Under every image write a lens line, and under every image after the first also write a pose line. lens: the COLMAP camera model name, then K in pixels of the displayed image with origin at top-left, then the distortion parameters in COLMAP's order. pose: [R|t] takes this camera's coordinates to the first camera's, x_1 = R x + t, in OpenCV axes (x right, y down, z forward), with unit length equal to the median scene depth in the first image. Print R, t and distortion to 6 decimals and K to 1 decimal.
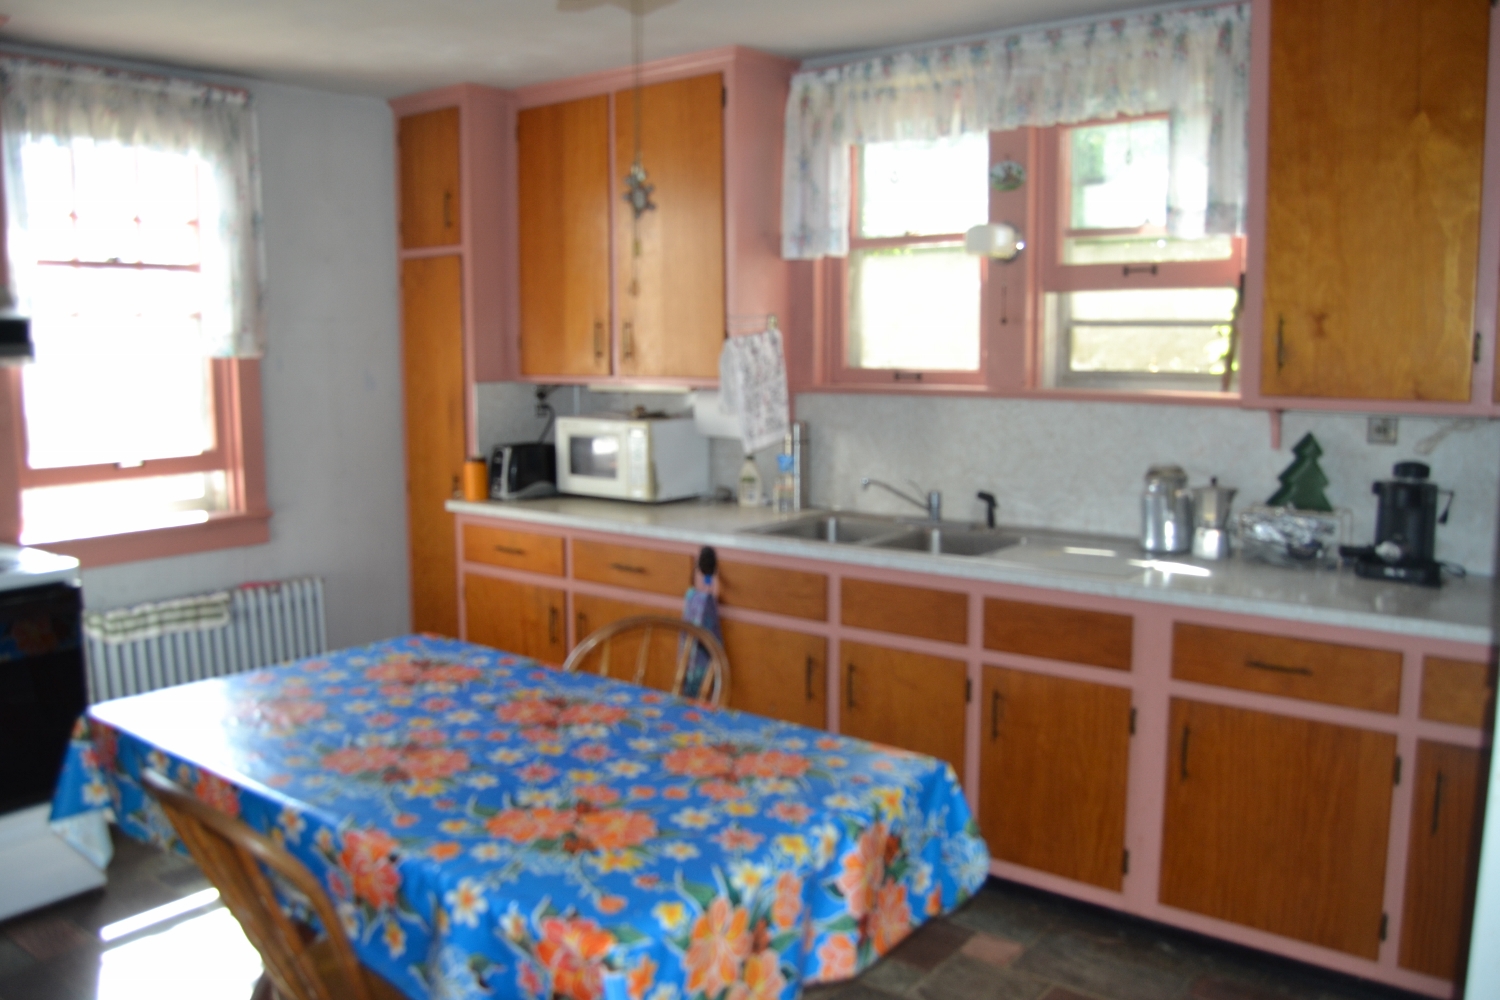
lens RADIAL K [[1222.9, 0, 748.6], [0, 1222.9, 497.4], [0, 0, 1]] dist [-0.084275, 0.019989]
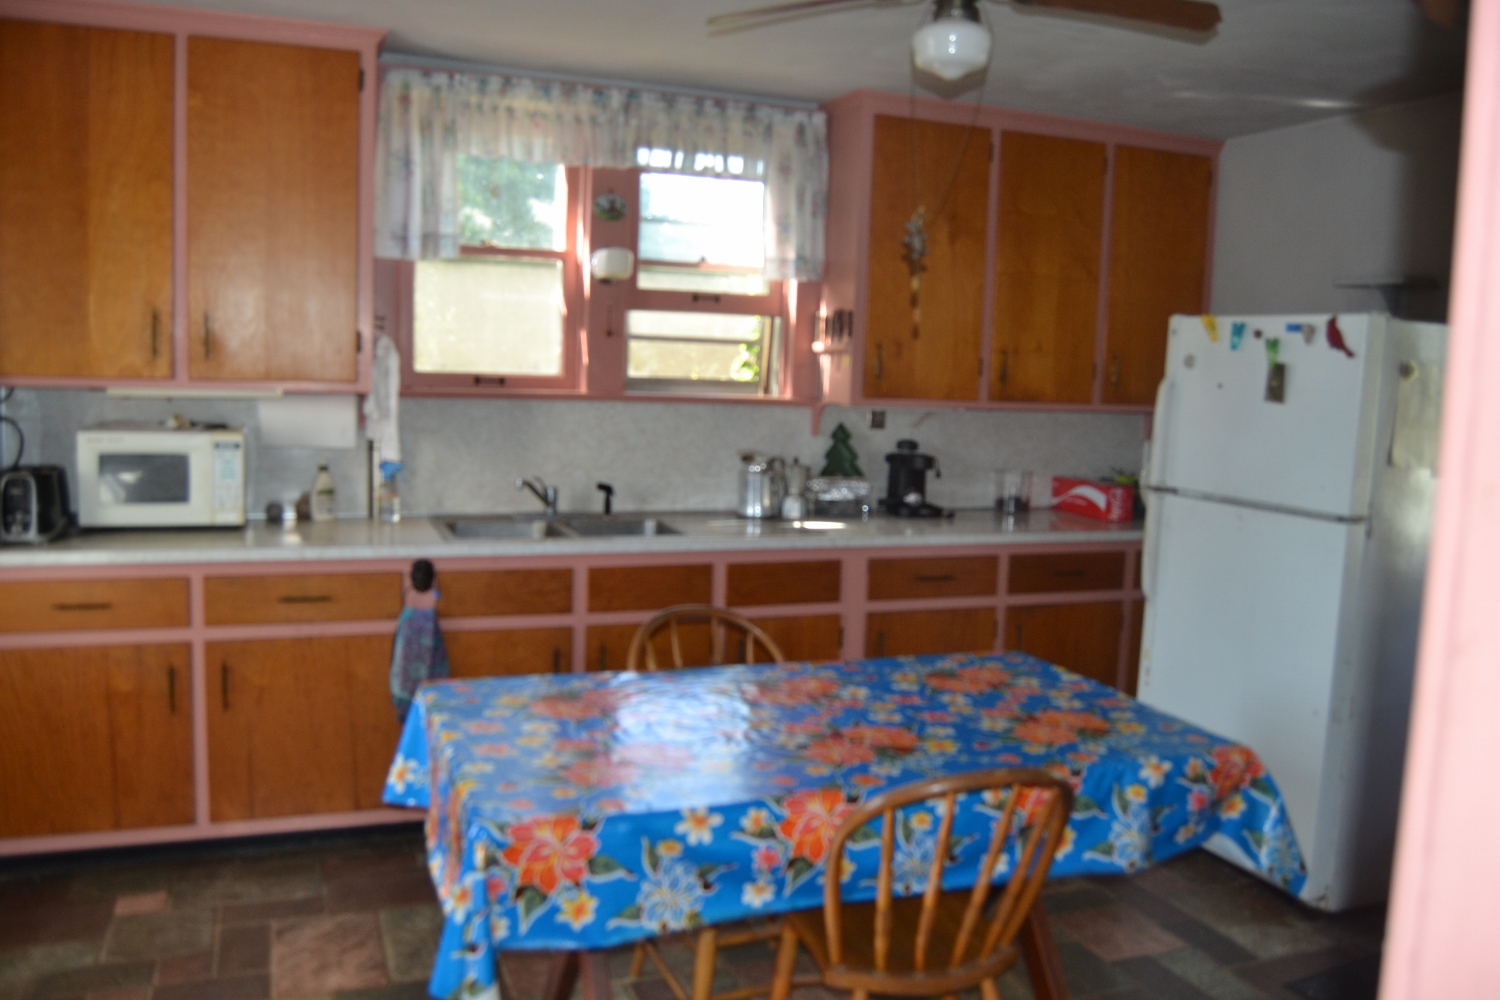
lens RADIAL K [[1222.9, 0, 747.9], [0, 1222.9, 503.7], [0, 0, 1]] dist [-0.084275, 0.019989]
pose [[0.511367, -0.078384, 0.855780, -0.716952], [0.072876, 0.996200, 0.047699, -0.030257], [-0.856267, 0.037974, 0.515136, 0.298644]]
